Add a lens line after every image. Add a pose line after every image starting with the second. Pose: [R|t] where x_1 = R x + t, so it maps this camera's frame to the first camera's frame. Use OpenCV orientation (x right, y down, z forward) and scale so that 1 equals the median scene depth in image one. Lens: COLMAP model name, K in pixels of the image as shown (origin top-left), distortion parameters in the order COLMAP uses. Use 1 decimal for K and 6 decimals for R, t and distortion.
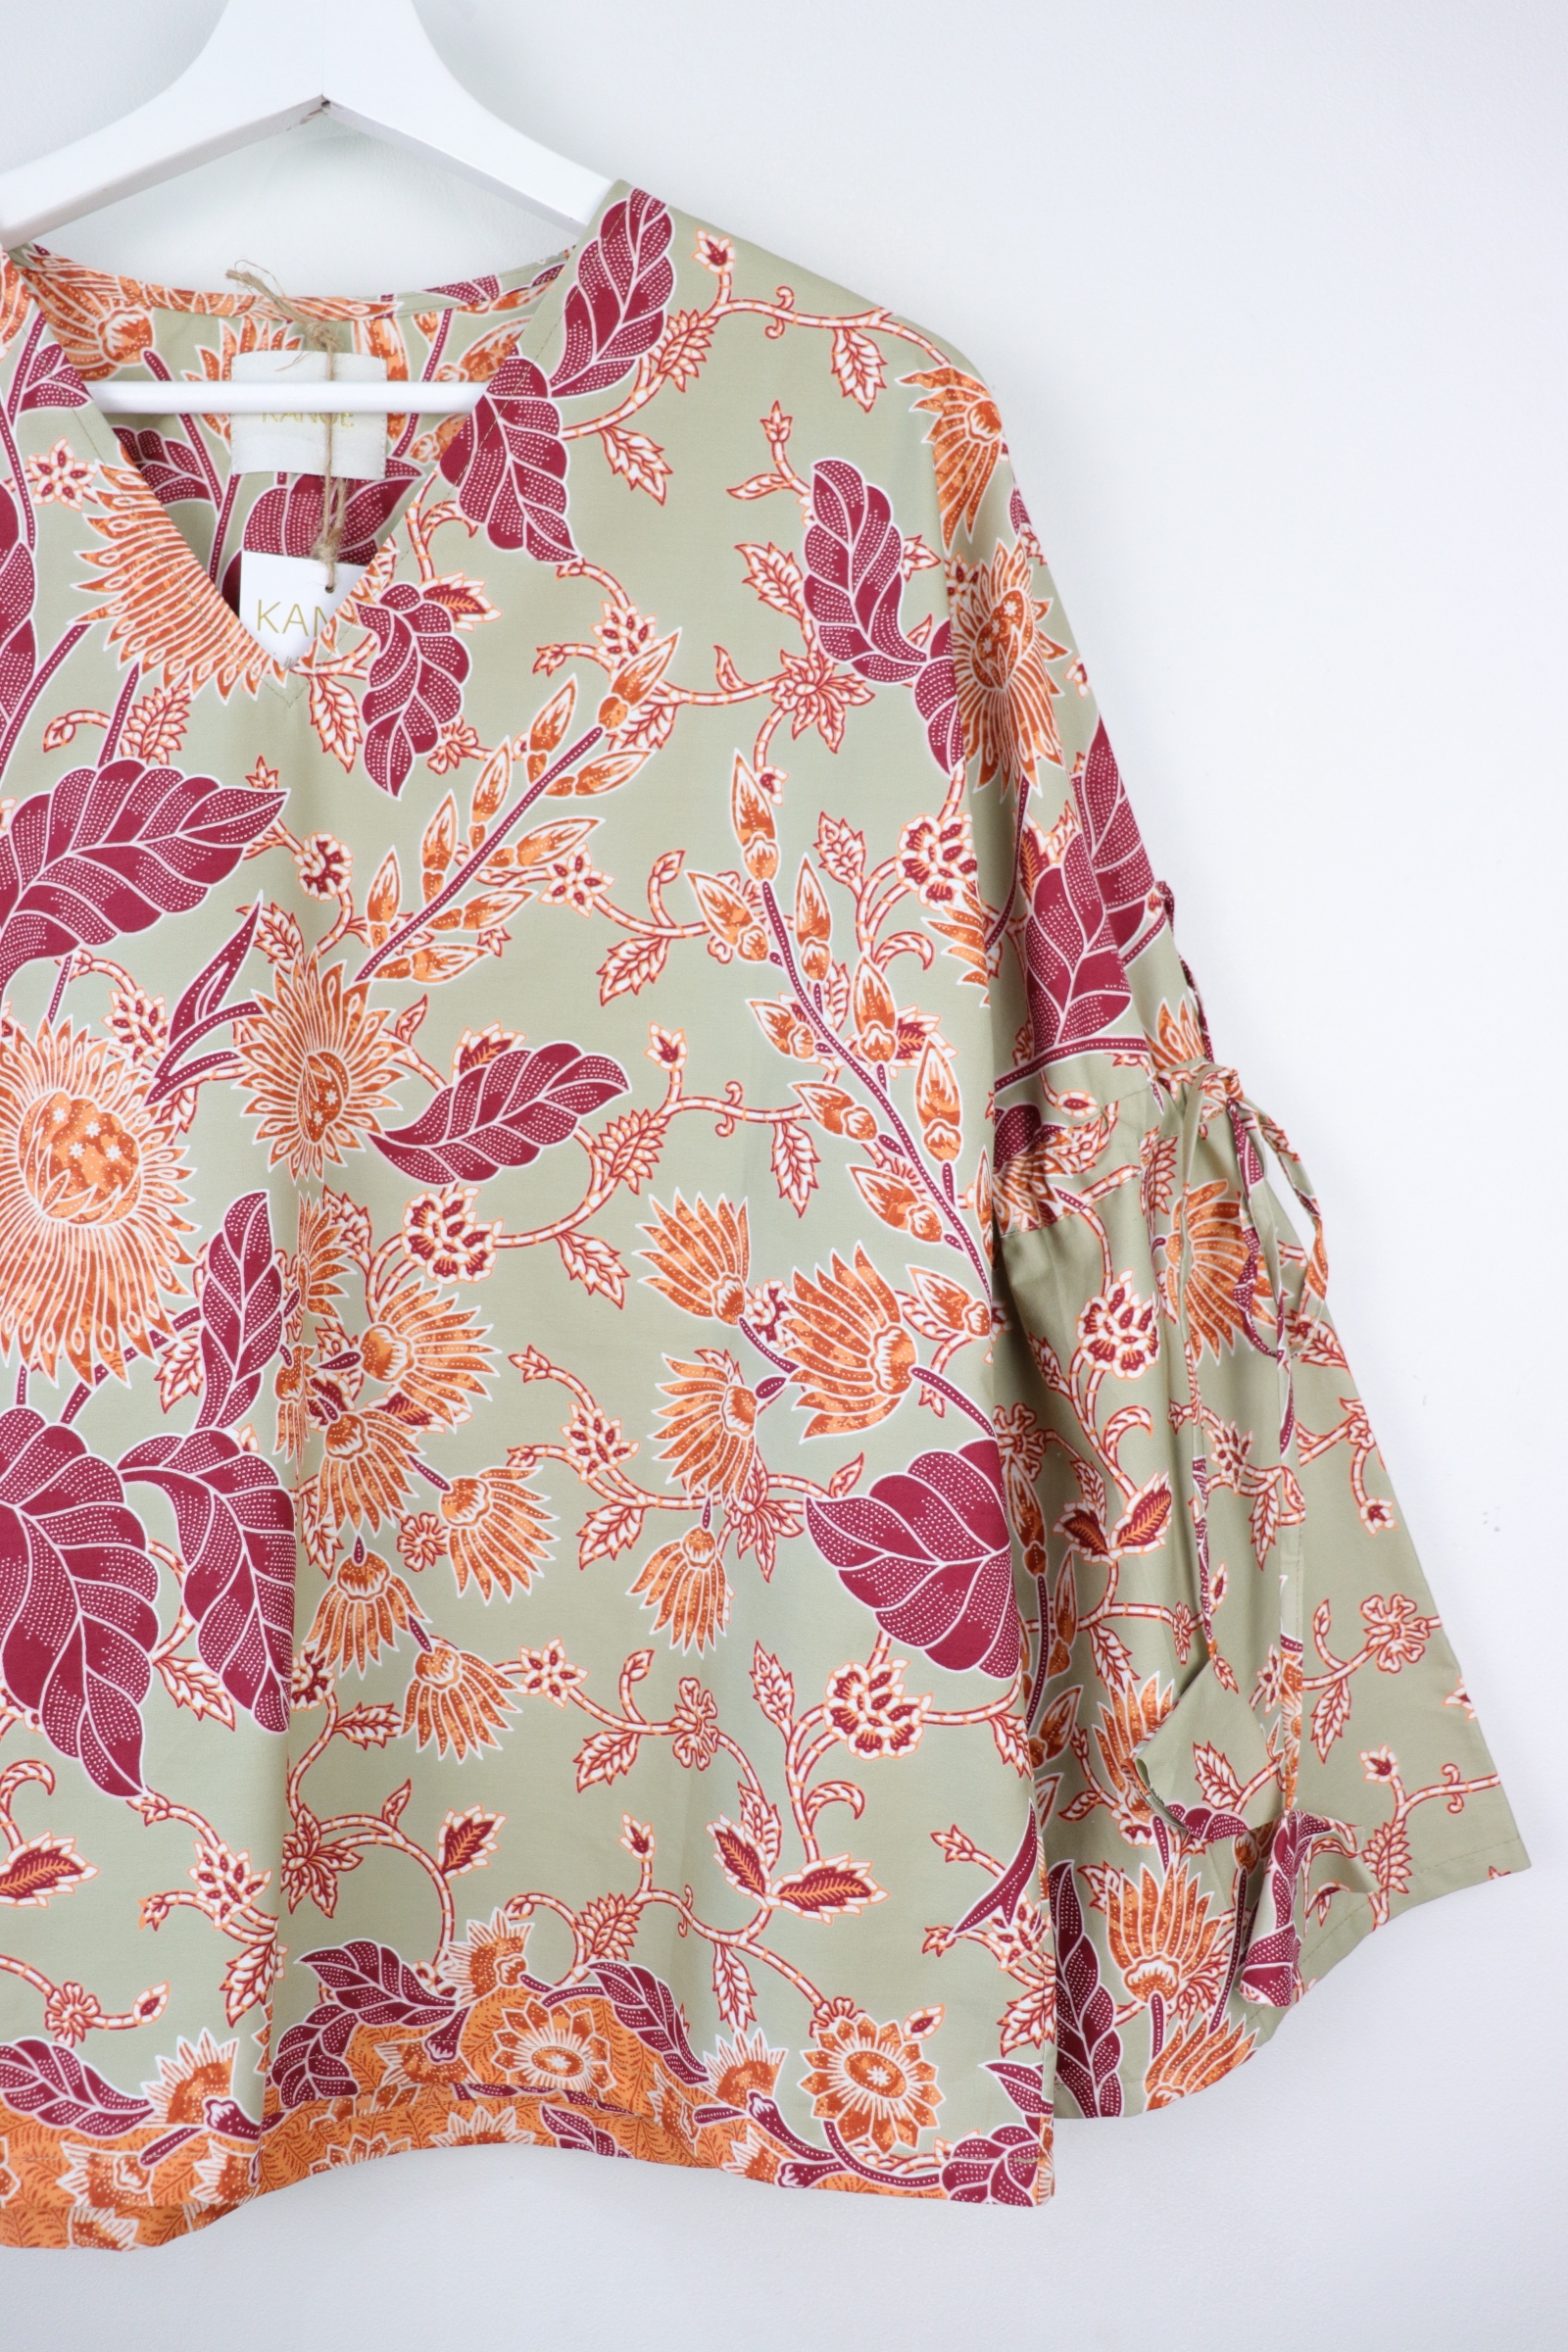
lens RADIAL K [[1927.9, 0, 774.1], [0, 1927.9, 1169.2], [0, 0, 1]] dist [-0.181331, 0.163570]
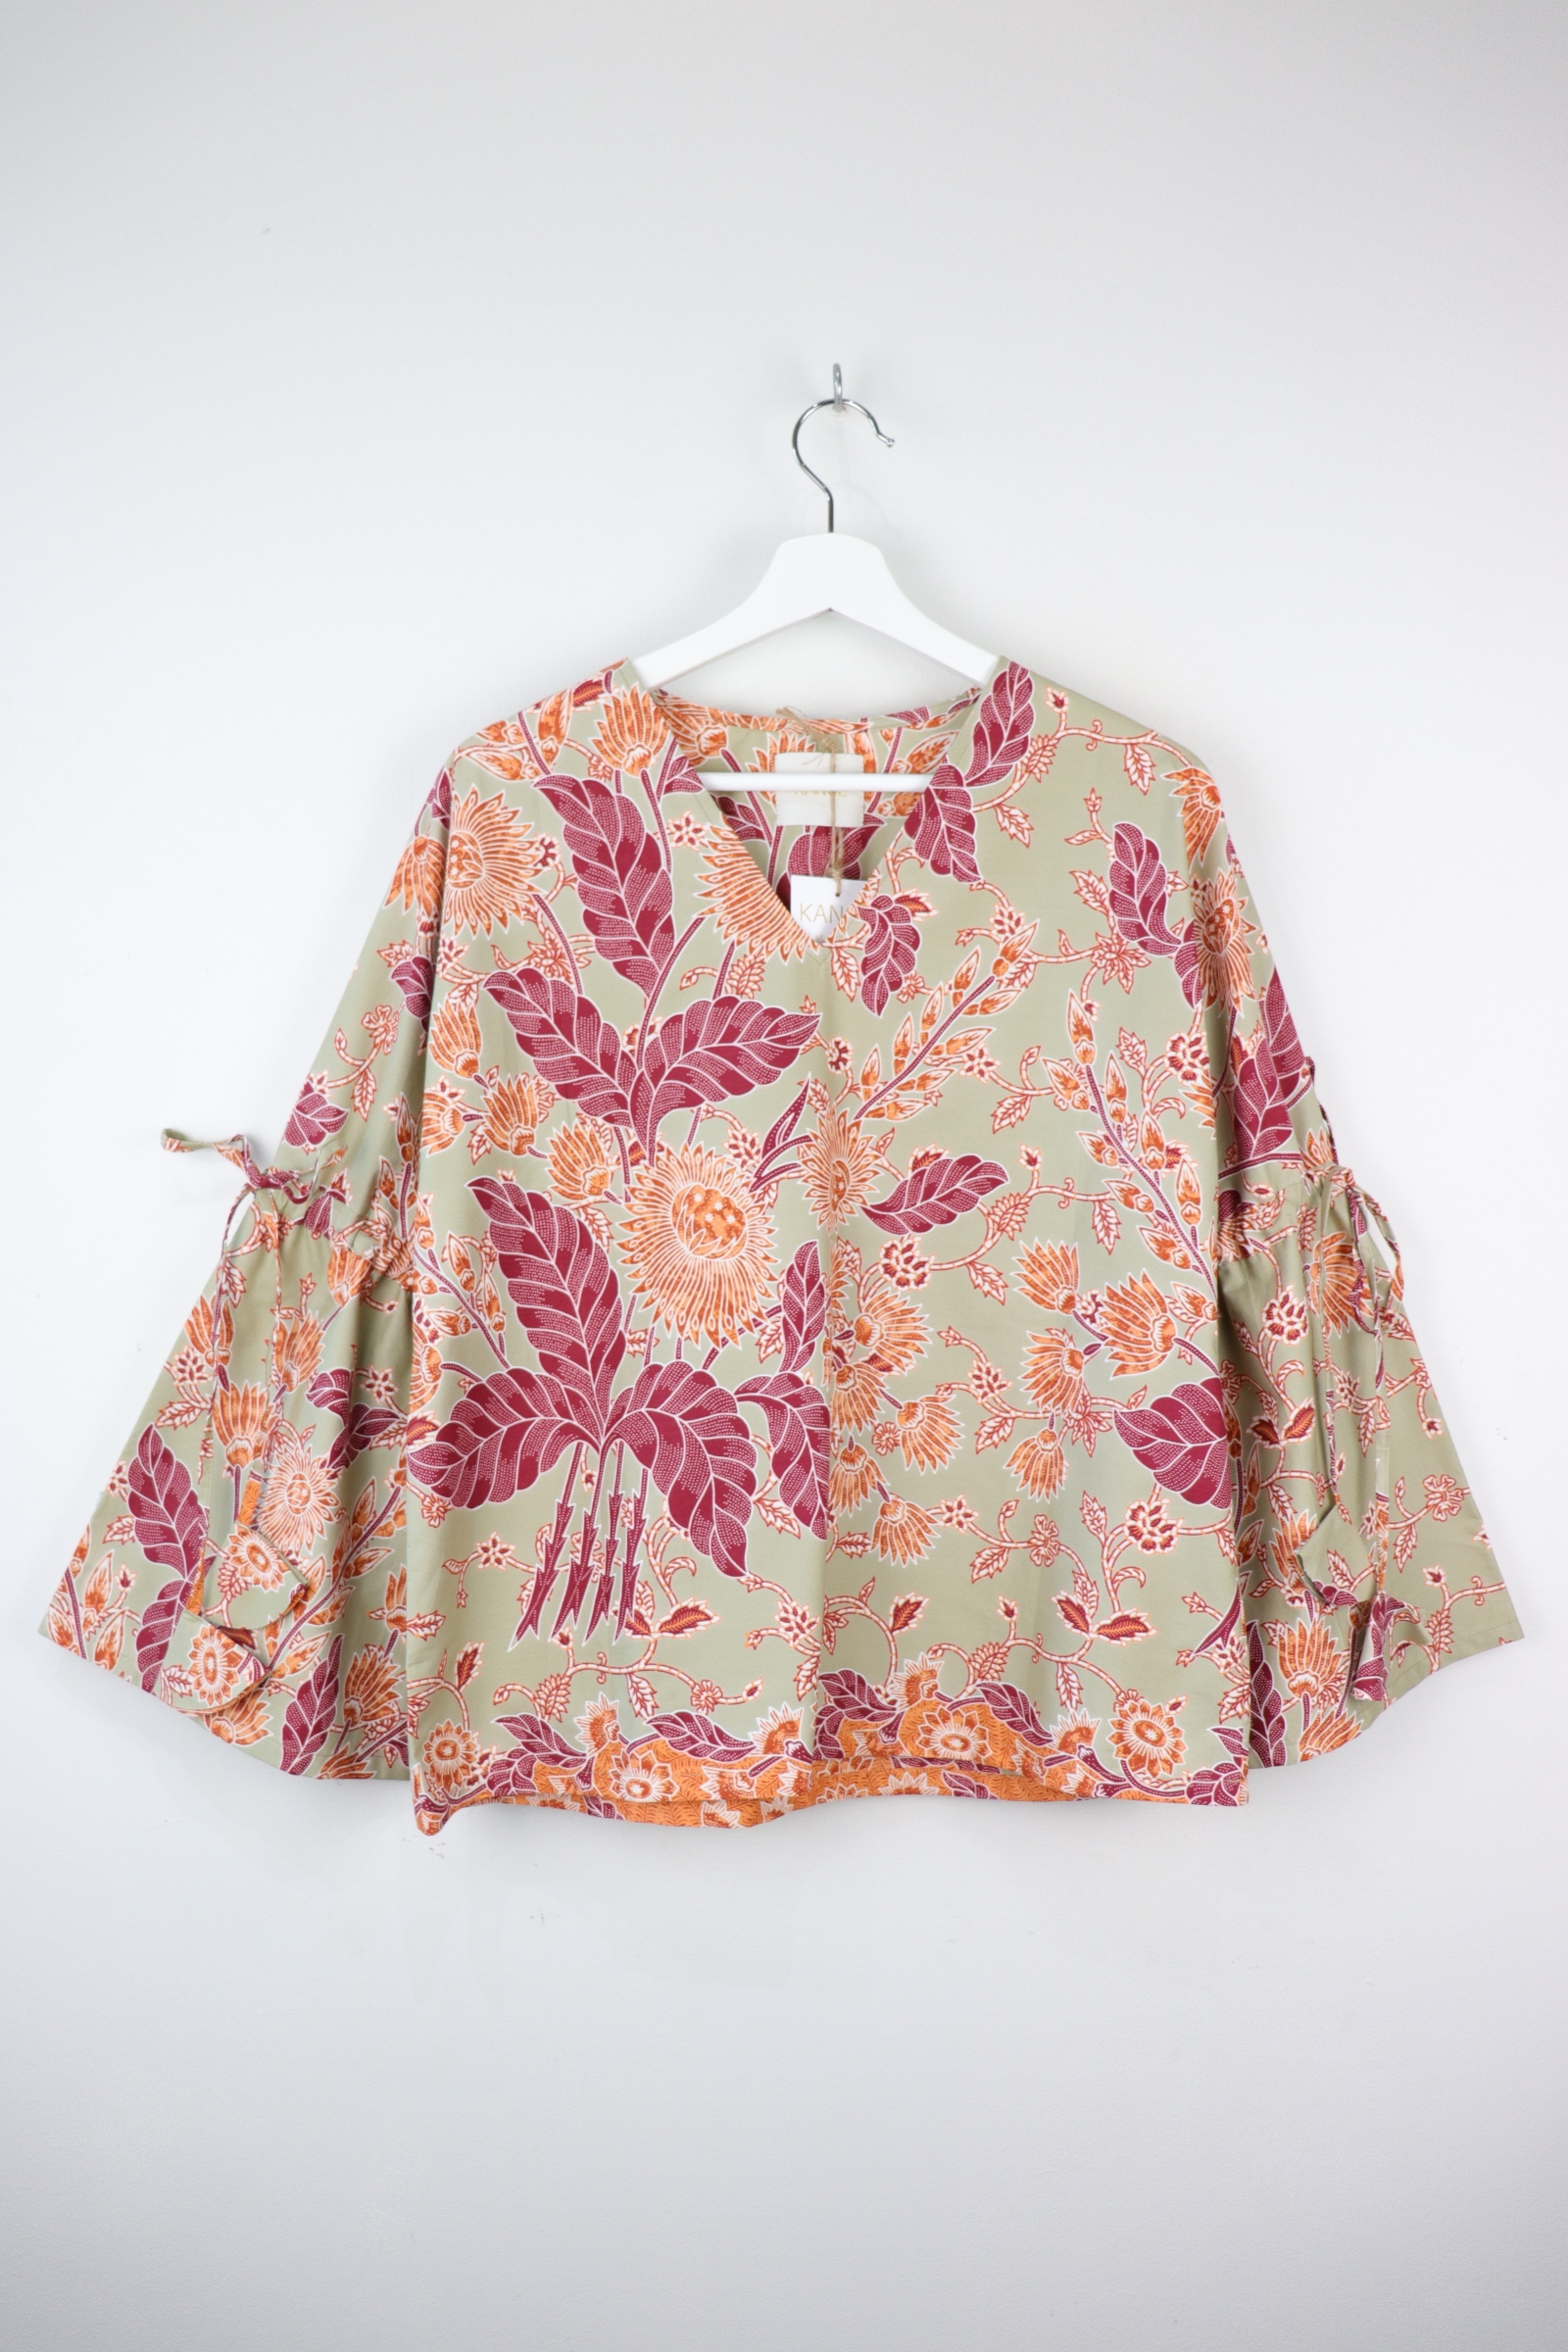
lens RADIAL K [[1927.9, 0, 774.1], [0, 1927.9, 1169.2], [0, 0, 1]] dist [-0.181331, 0.163570]
pose [[0.998876, 0.002016, -0.047362, -0.213061], [-0.001761, 0.999984, 0.005418, -0.063665], [0.047372, -0.005328, 0.998863, -0.797084]]
